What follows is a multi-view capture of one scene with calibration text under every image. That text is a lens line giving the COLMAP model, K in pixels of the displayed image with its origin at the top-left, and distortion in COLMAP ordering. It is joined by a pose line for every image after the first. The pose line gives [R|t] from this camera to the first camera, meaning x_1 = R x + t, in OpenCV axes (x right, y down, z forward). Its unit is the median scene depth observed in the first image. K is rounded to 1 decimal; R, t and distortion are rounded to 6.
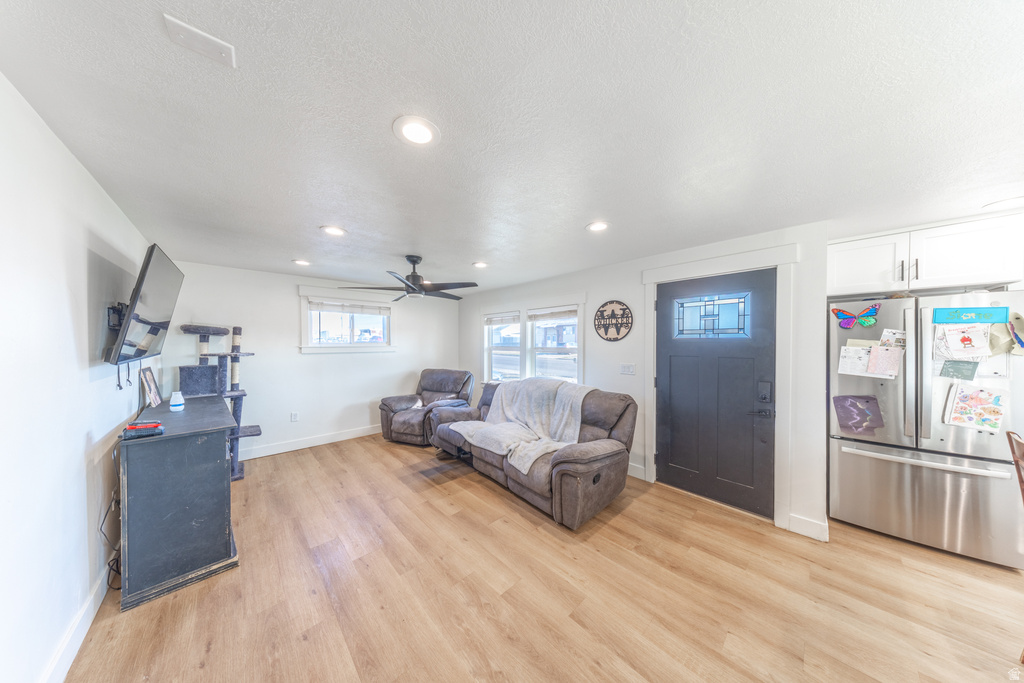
lens RADIAL K [[294.3, 0, 511.6], [0, 294.3, 343.7], [0, 0, 1]] dist [0.010880, -0.002516]
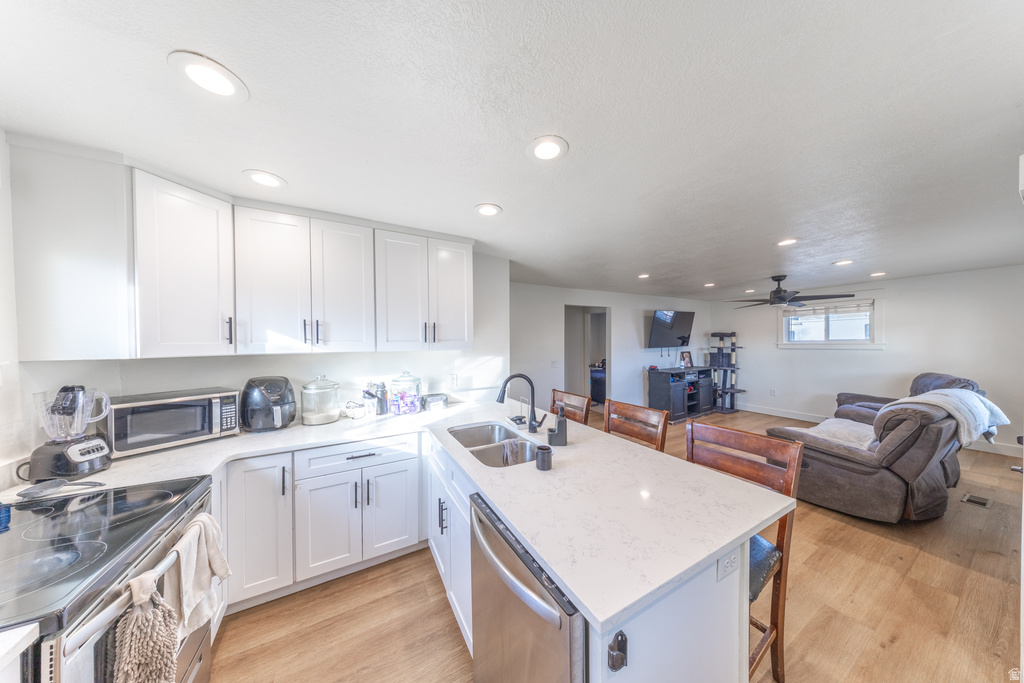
lens RADIAL K [[295.1, 0, 515.1], [0, 295.1, 343.0], [0, 0, 1]] dist [-0.000265, -0.000096]
pose [[-0.249951, 0.002148, -0.968256, 1.740630], [0.005296, 0.999986, 0.000851, -0.000745], [0.968244, -0.004915, -0.249958, 0.263539]]
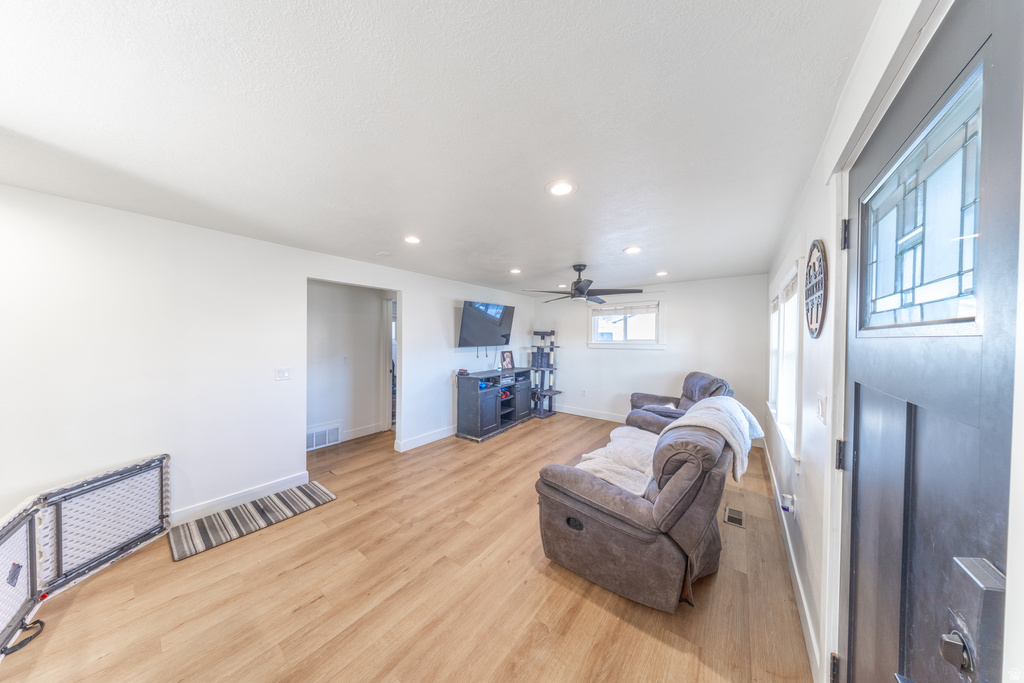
lens RADIAL K [[294.3, 0, 511.6], [0, 294.3, 343.7], [0, 0, 1]] dist [0.010880, -0.002516]
pose [[0.164101, 0.013547, -0.986350, 1.062799], [-0.007696, 0.999893, 0.012452, -0.002233], [0.986413, 0.005547, 0.164188, 0.771712]]
